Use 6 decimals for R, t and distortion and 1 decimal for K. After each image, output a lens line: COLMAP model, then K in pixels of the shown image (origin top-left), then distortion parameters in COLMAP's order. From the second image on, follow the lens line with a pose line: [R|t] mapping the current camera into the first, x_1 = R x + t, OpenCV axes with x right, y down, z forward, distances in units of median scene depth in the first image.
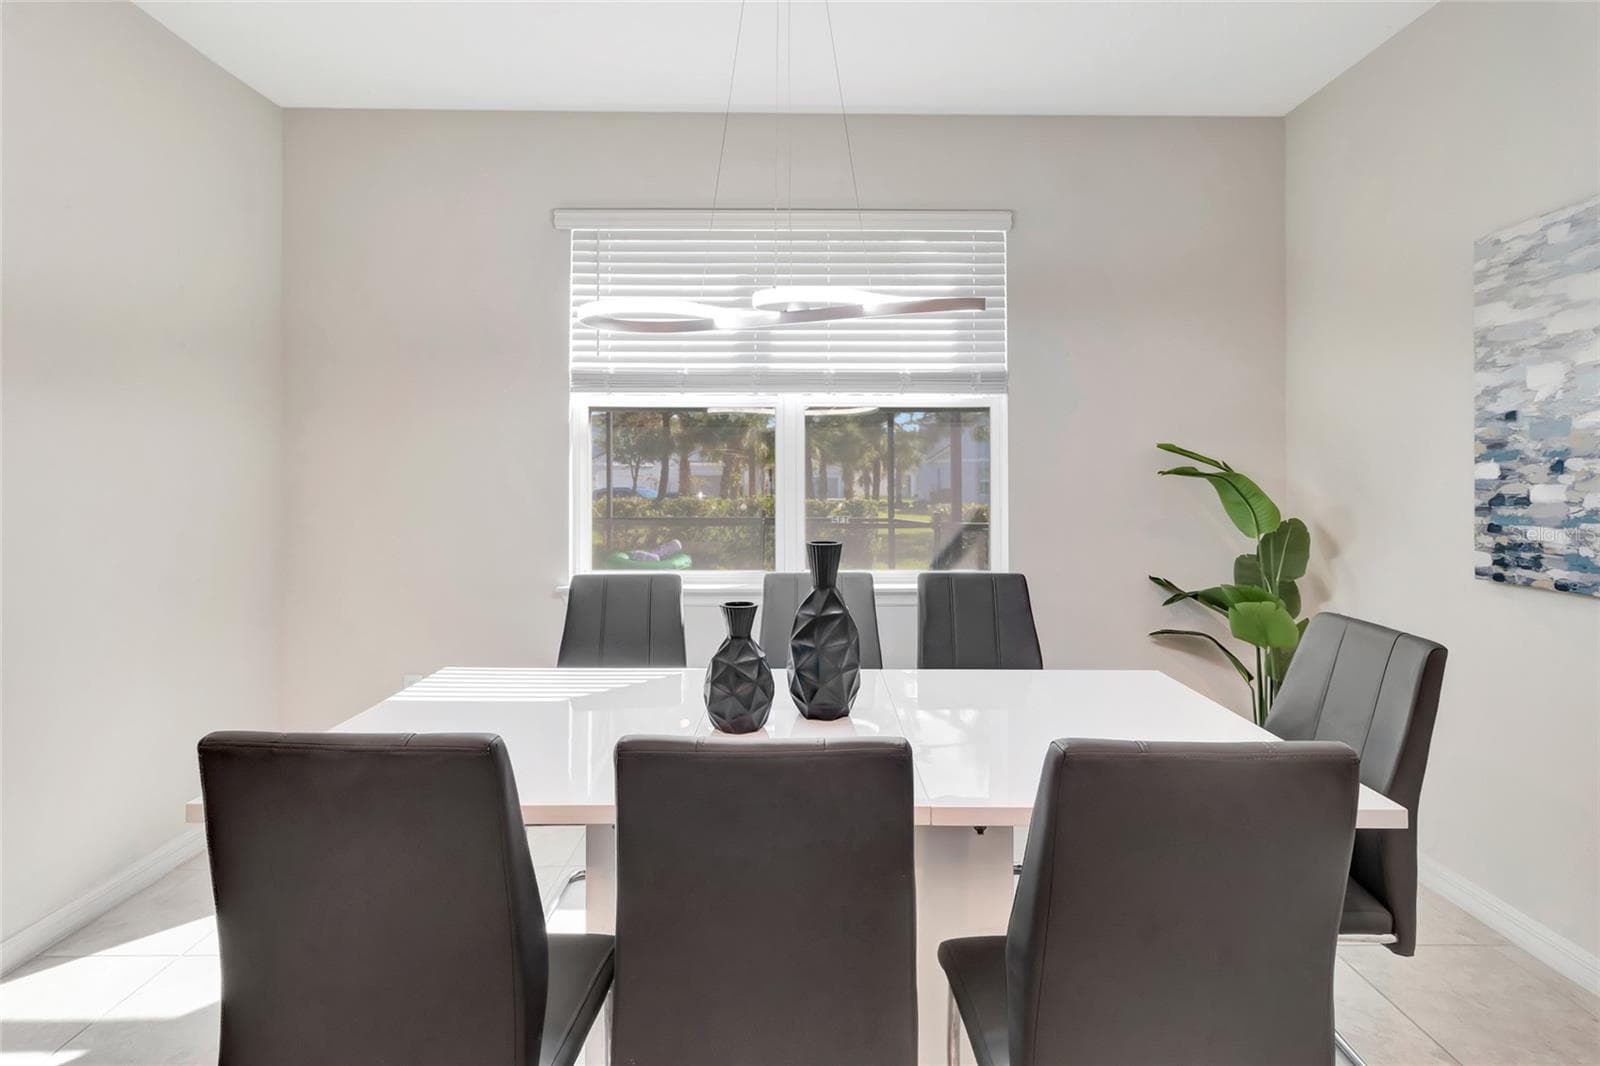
lens RADIAL K [[763.2, 0, 801.8], [0, 763.2, 481.5], [0, 0, 1]] dist [0.004063, 0.000950]
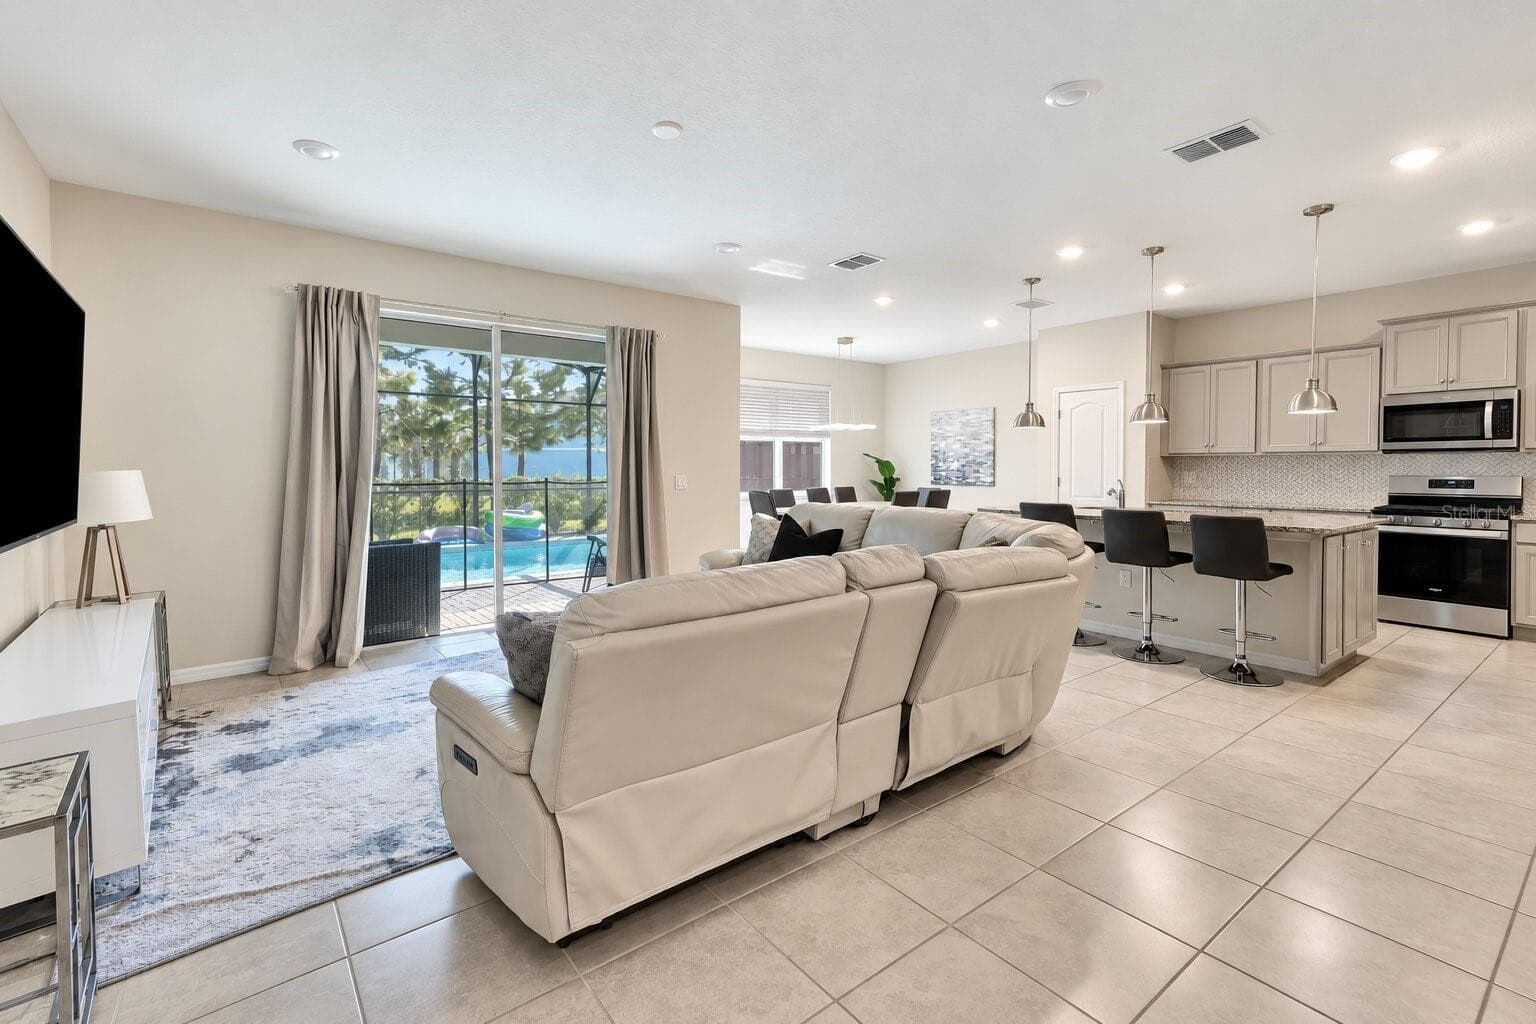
lens RADIAL K [[732.7, 0, 769.7], [0, 732.7, 462.6], [0, 0, 1]] dist [0.004063, 0.000950]
pose [[0.805918, 0.007187, 0.591984, -2.761194], [-0.006004, 0.999974, -0.003966, 0.018955], [-0.591997, -0.000357, 0.805940, -2.194863]]
